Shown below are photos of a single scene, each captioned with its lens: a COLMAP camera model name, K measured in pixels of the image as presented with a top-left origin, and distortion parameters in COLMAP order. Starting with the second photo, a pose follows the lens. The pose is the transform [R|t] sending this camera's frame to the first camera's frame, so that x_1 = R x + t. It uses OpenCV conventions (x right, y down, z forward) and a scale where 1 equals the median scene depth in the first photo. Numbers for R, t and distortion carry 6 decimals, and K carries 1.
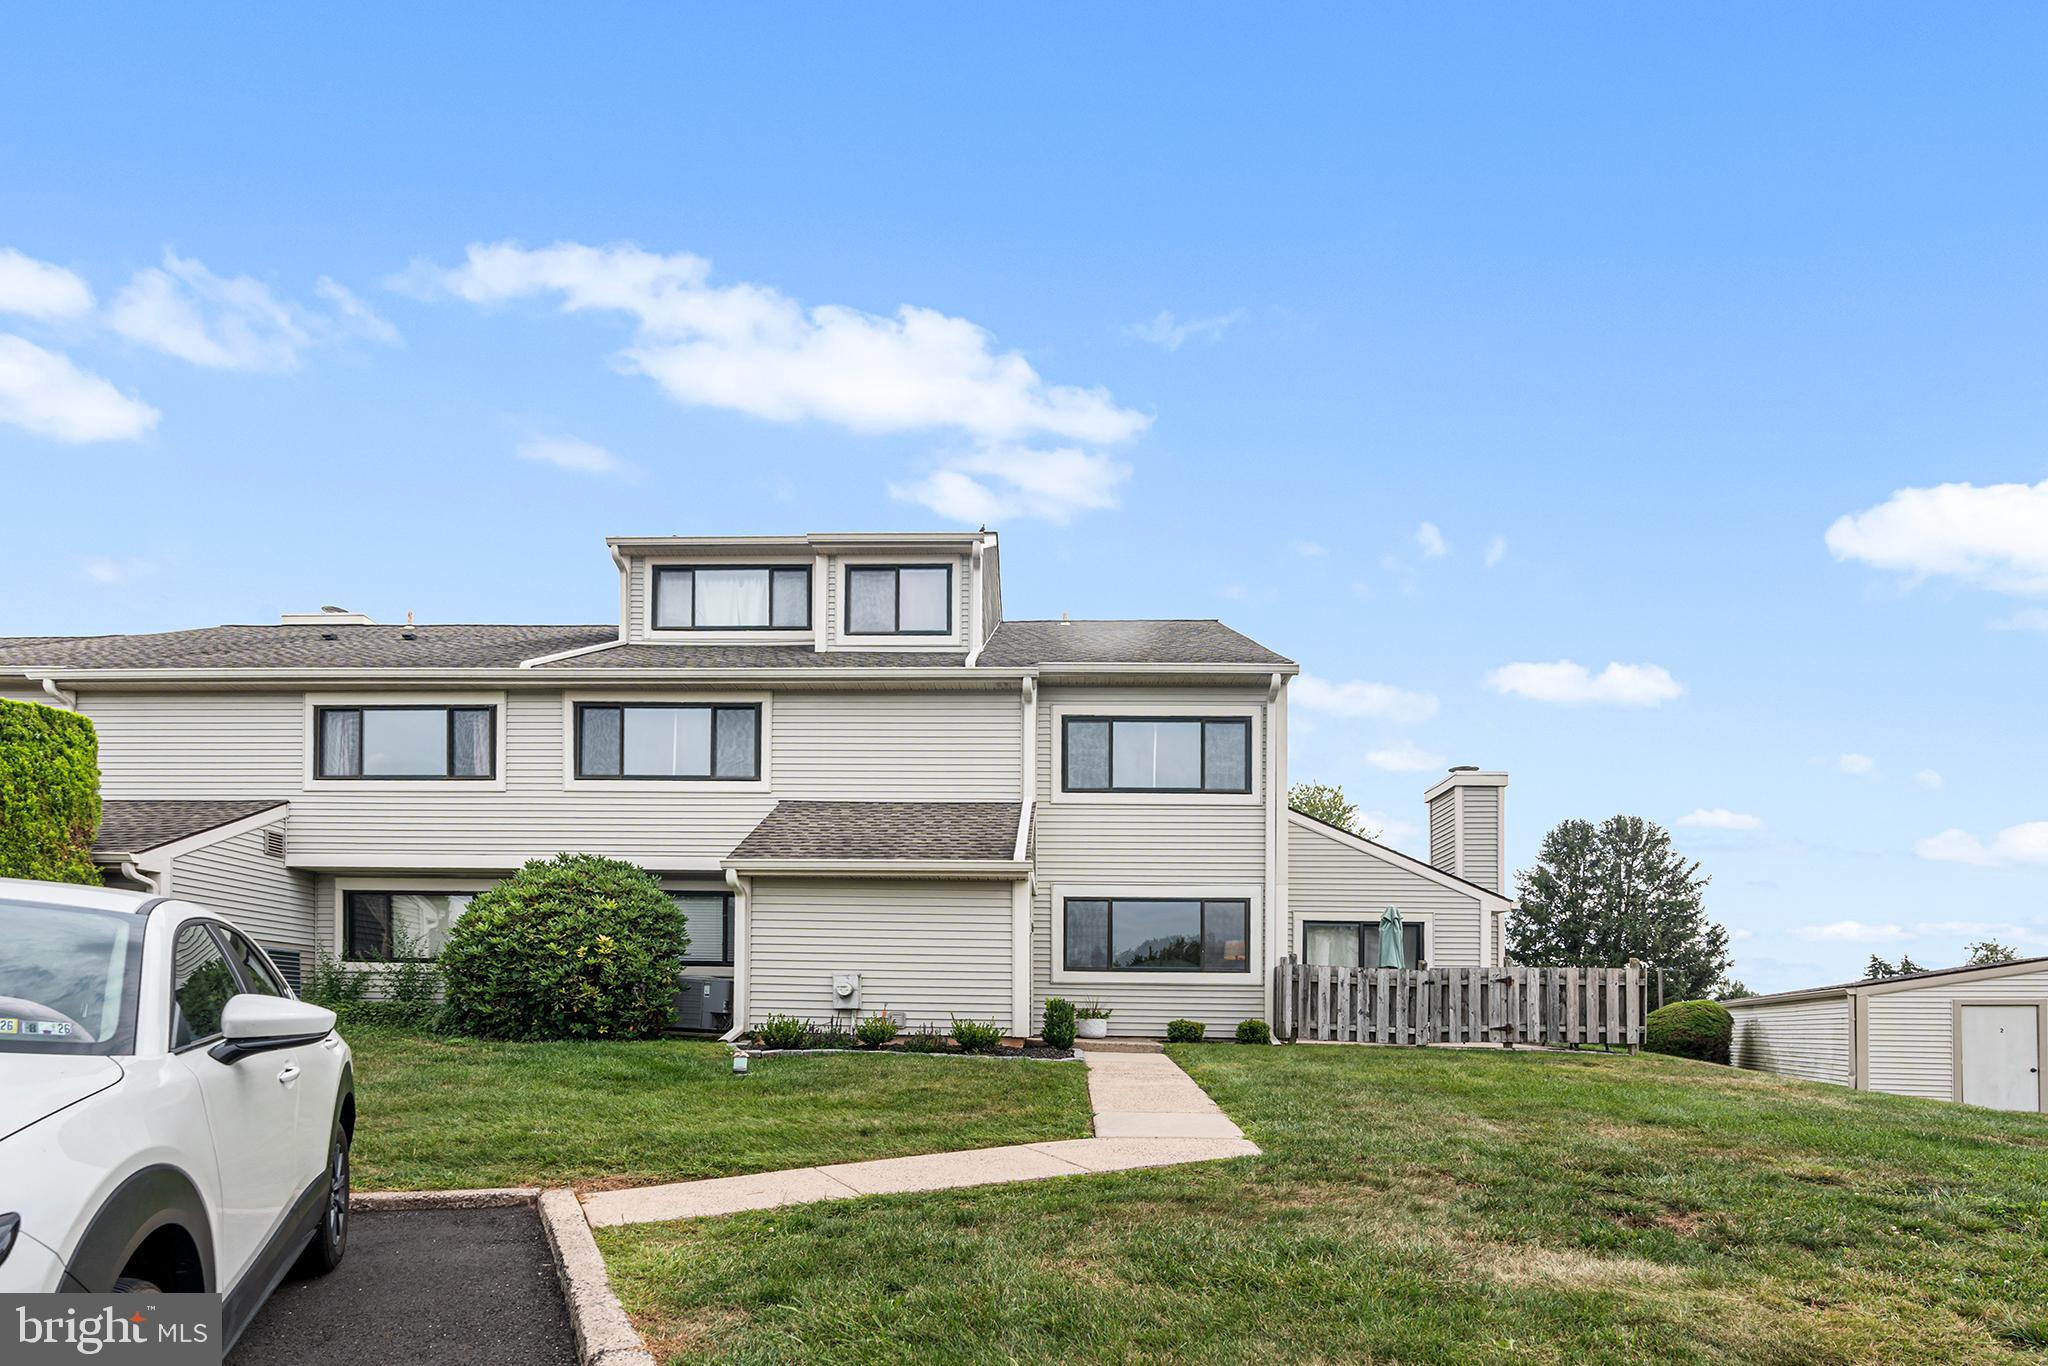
lens RADIAL K [[999.6, 0, 1024.0], [0, 999.6, 683.0], [0, 0, 1]] dist [-0.001733, -0.000479]
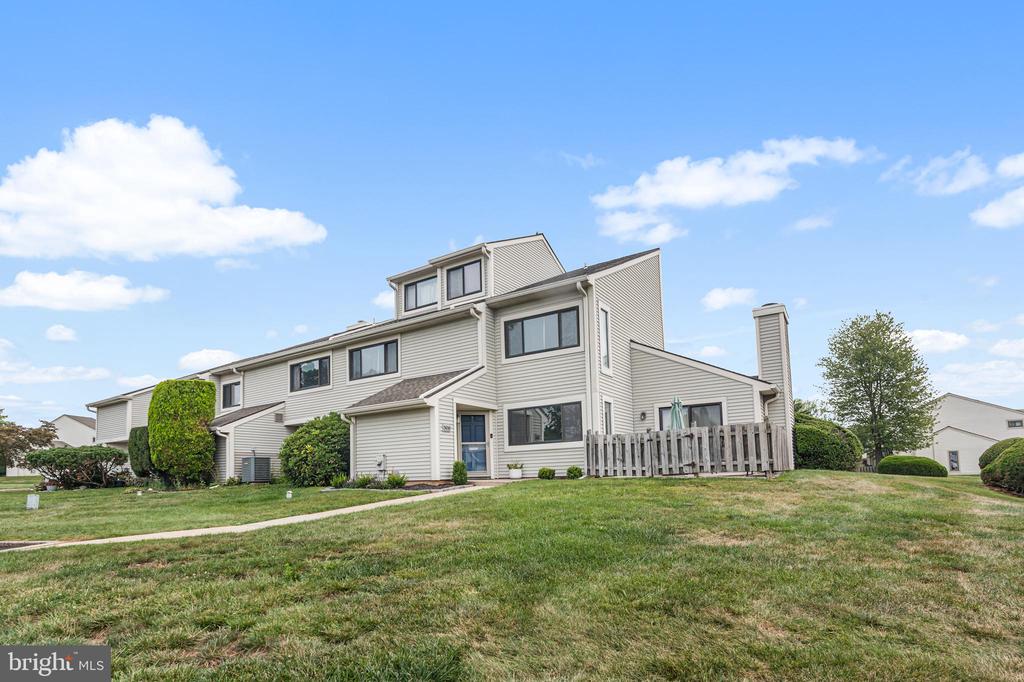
lens RADIAL K [[479.0, 0, 510.9], [0, 479.0, 285.9], [0, 0, 1]] dist [-0.002732, -0.000216]
pose [[0.875335, -0.212005, -0.434559, 0.594142], [0.192333, 0.977254, -0.089347, 0.060944], [0.443617, -0.005372, 0.896201, 0.133782]]
